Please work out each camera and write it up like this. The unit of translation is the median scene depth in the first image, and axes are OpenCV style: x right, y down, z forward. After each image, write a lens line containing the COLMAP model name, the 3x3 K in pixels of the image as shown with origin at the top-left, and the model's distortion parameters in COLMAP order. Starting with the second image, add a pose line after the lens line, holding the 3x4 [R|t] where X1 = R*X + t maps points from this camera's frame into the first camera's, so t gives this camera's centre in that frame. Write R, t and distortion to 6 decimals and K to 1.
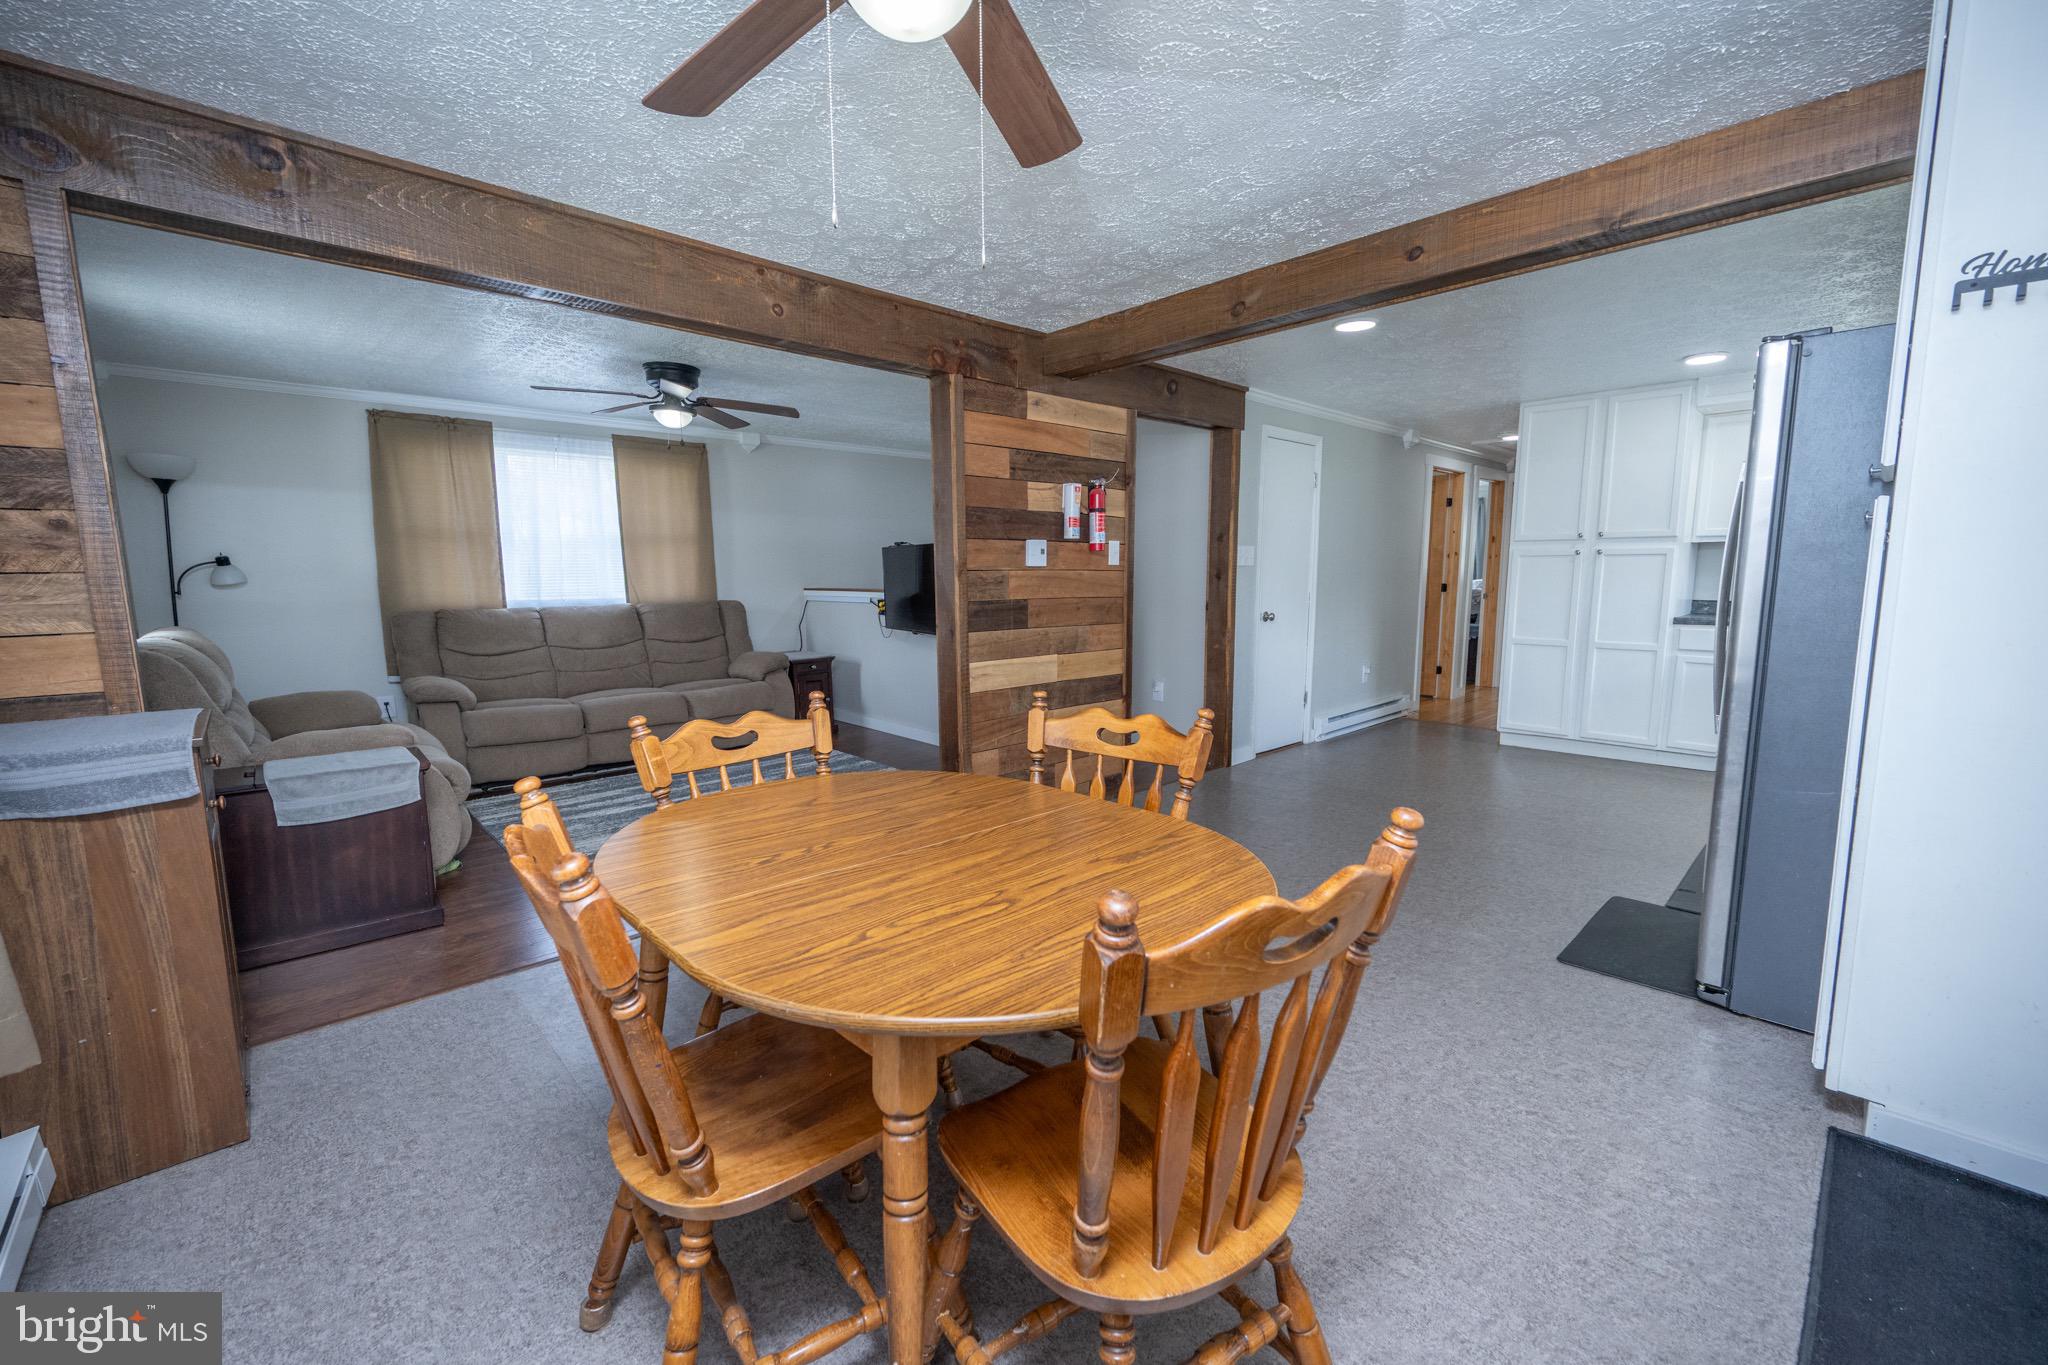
lens RADIAL K [[813.0, 0, 1031.6], [0, 813.0, 688.9], [0, 0, 1]] dist [-0.003757, 0.000578]
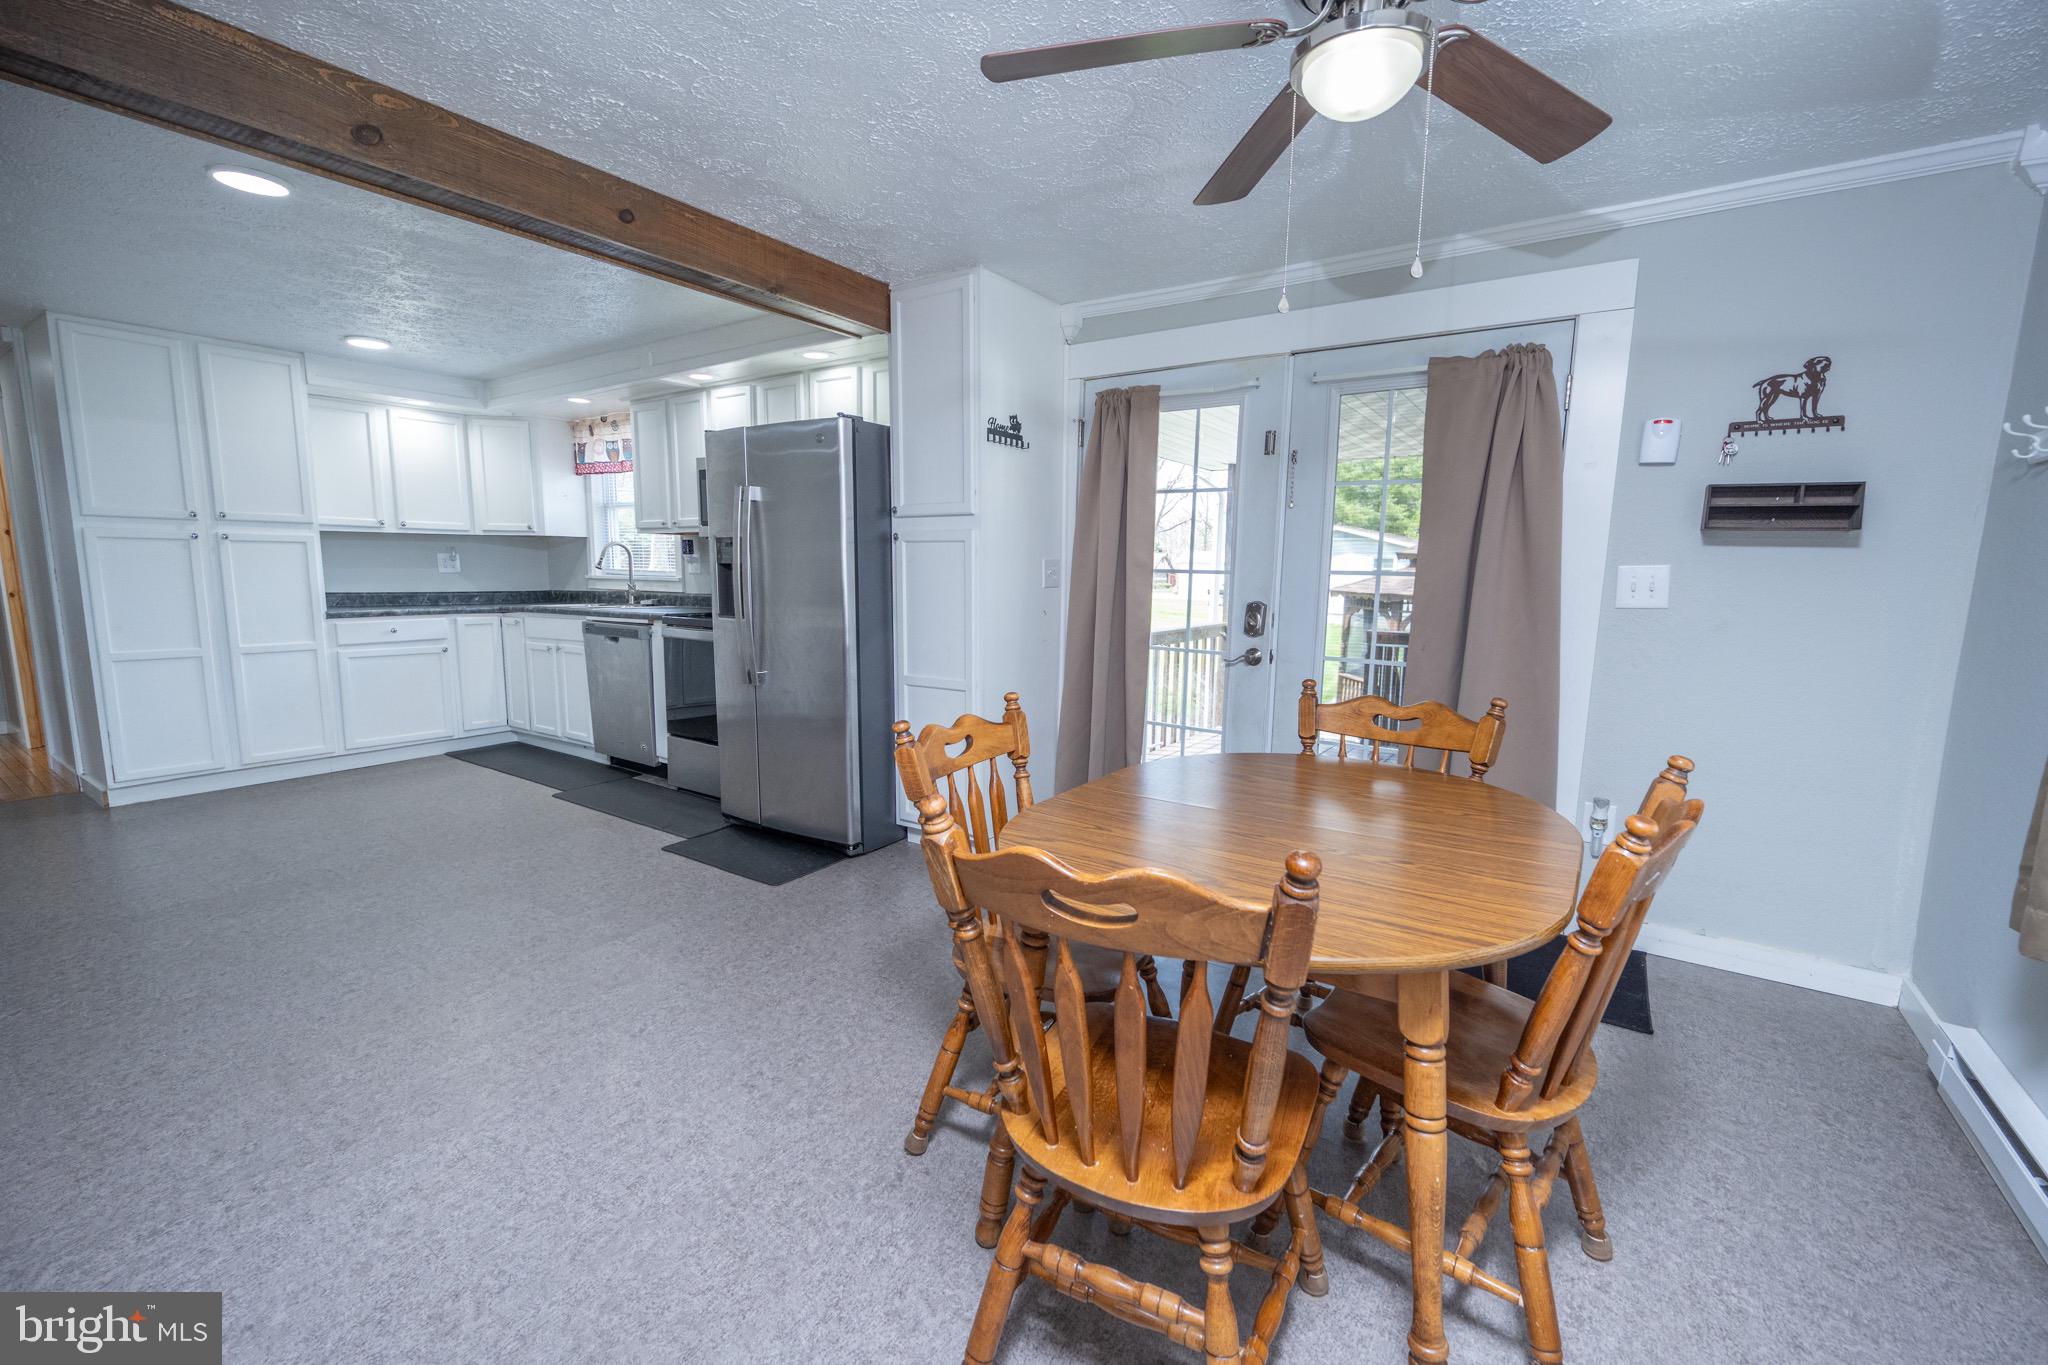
lens RADIAL K [[850.1, 0, 1024.2], [0, 850.1, 675.9], [0, 0, 1]] dist [-0.003745, 0.000785]
pose [[-0.208747, -0.120557, 0.970510, -0.315758], [0.129958, 0.980152, 0.149707, -0.057849], [-0.969296, 0.157376, -0.188937, 0.424809]]
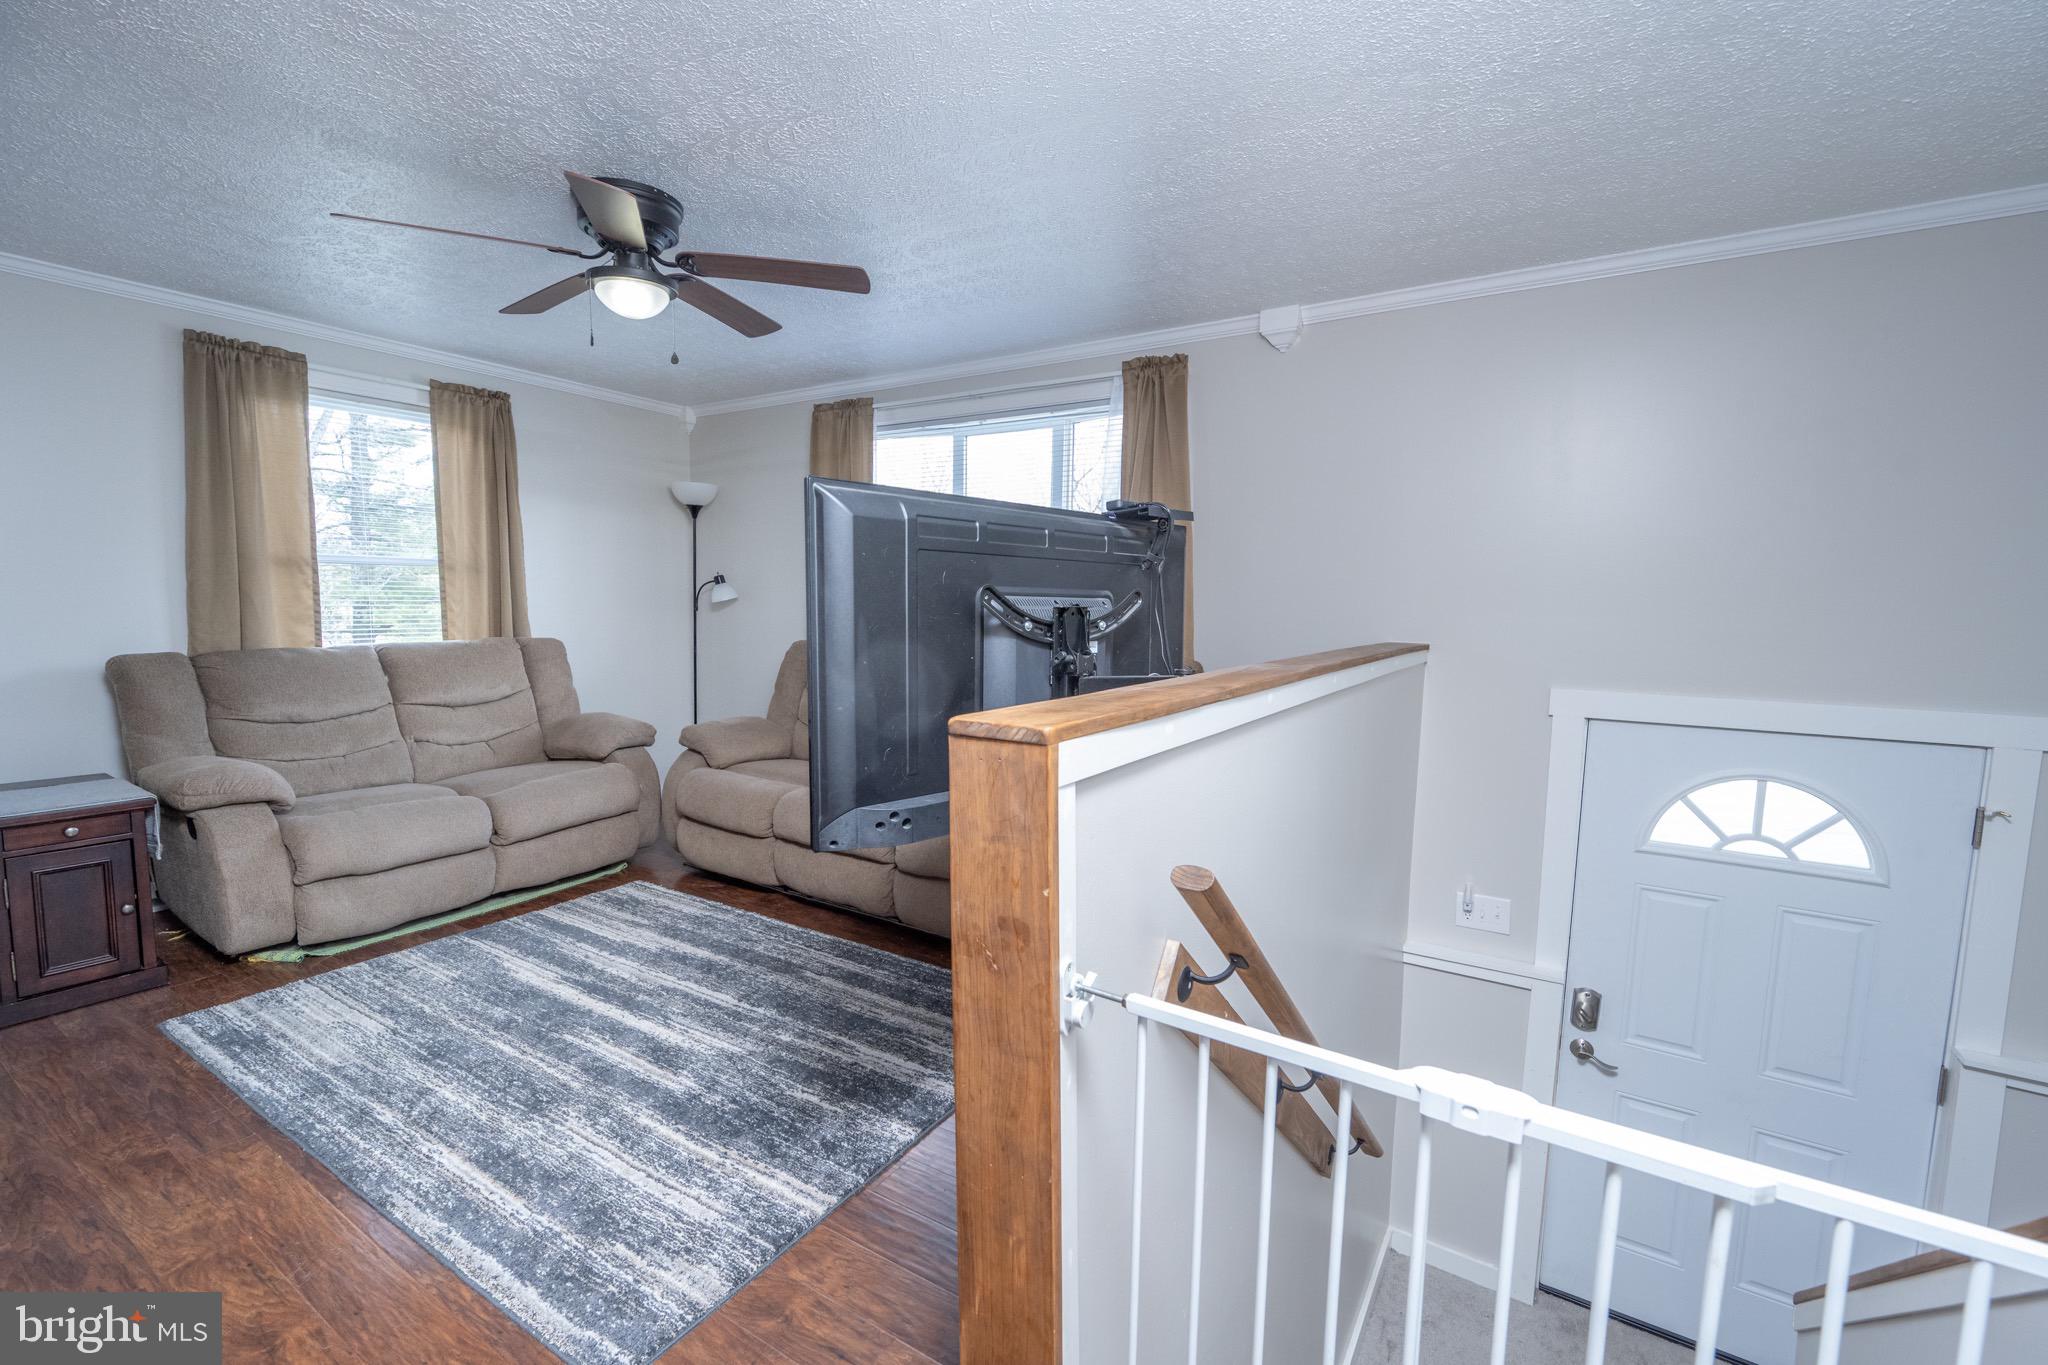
lens RADIAL K [[850.1, 0, 1018.9], [0, 850.1, 691.1], [0, 0, 1]] dist [-0.003745, 0.000785]
pose [[0.236863, 0.117295, -0.964437, 0.154052], [-0.158268, 0.984083, 0.080814, -0.147084], [0.958565, 0.133498, 0.251657, 0.987628]]
